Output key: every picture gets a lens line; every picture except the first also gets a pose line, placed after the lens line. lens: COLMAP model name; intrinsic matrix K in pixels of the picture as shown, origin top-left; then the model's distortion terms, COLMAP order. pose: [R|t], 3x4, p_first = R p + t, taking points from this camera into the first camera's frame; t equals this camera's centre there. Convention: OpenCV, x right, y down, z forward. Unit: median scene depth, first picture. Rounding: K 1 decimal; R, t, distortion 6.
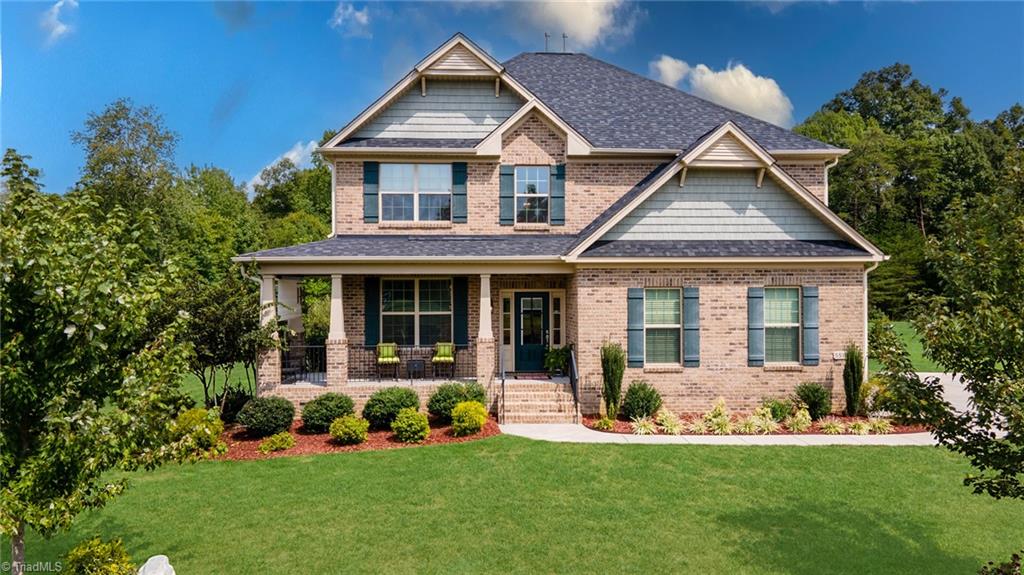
lens RADIAL K [[748.6, 0, 508.0], [0, 748.6, 289.9], [0, 0, 1]] dist [0.030160, 0.033160]
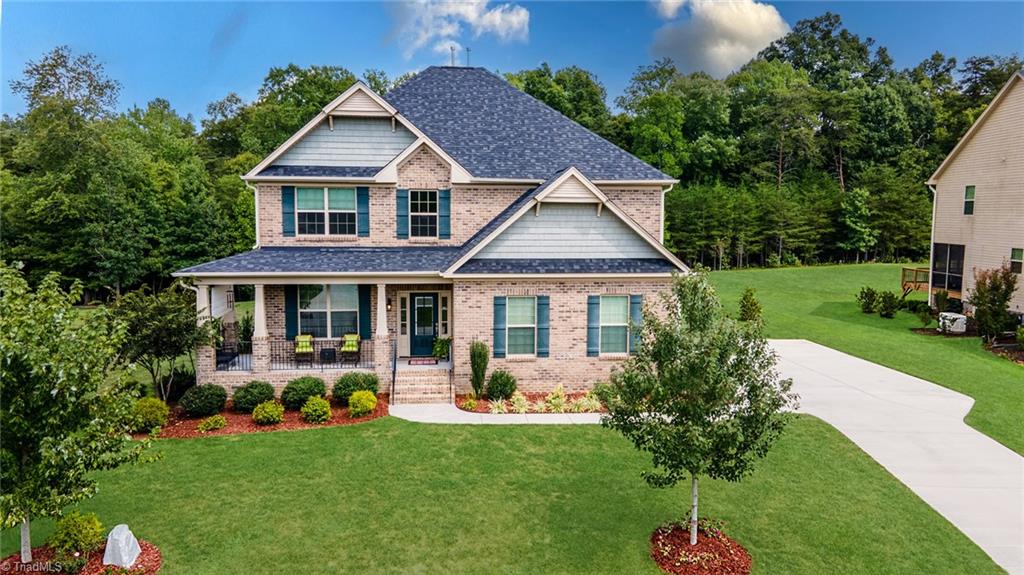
lens RADIAL K [[748.6, 0, 508.0], [0, 748.6, 289.9], [0, 0, 1]] dist [0.030160, 0.033160]
pose [[0.998630, 0.003189, 0.052225, 0.109038], [-0.008615, 0.994539, 0.104005, -0.134486], [-0.051608, -0.104312, 0.993205, -0.236791]]
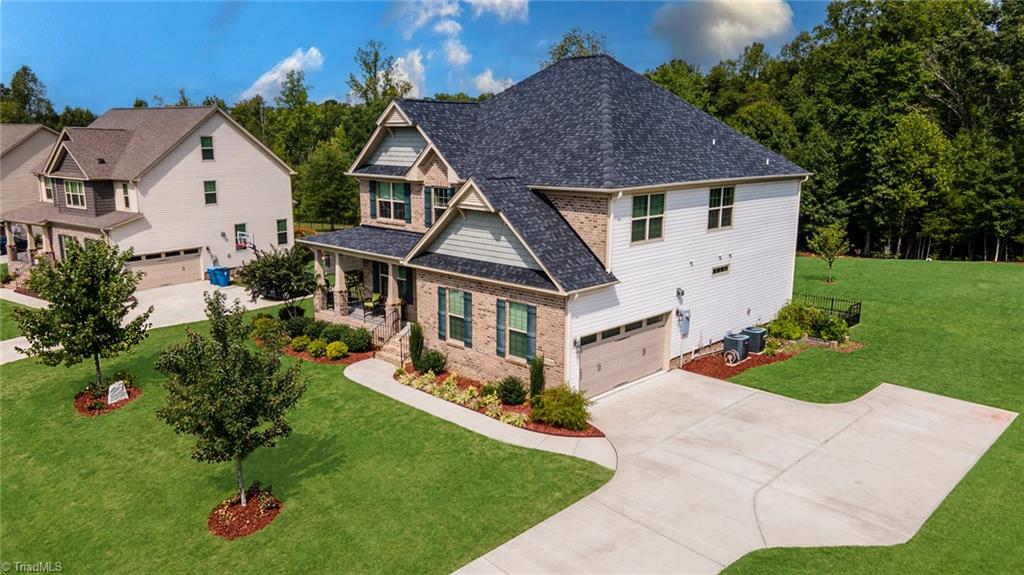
lens RADIAL K [[748.6, 0, 508.0], [0, 748.6, 289.9], [0, 0, 1]] dist [0.030160, 0.033160]
pose [[0.679476, 0.154413, -0.717265, 1.205225], [-0.006734, 0.978874, 0.204353, -0.272966], [0.733667, -0.134023, 0.666161, 0.117400]]
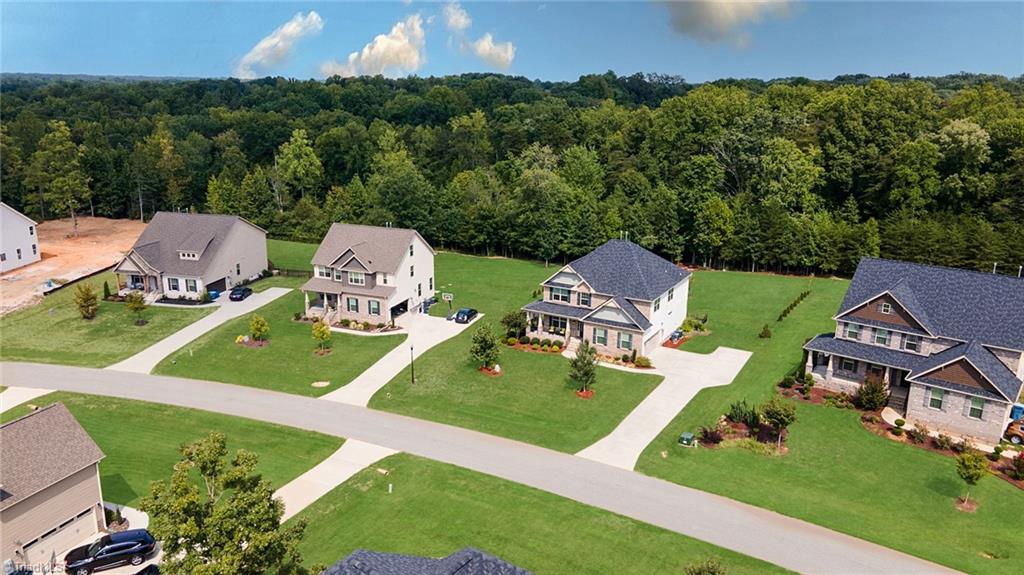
lens RADIAL K [[754.2, 0, 500.6], [0, 754.2, 284.4], [0, 0, 1]] dist [0.018819, -0.000473]
pose [[0.833189, 0.154492, -0.530969, 1.979347], [-0.010336, 0.964365, 0.264374, -1.390174], [0.552891, -0.214786, 0.805095, -2.830458]]
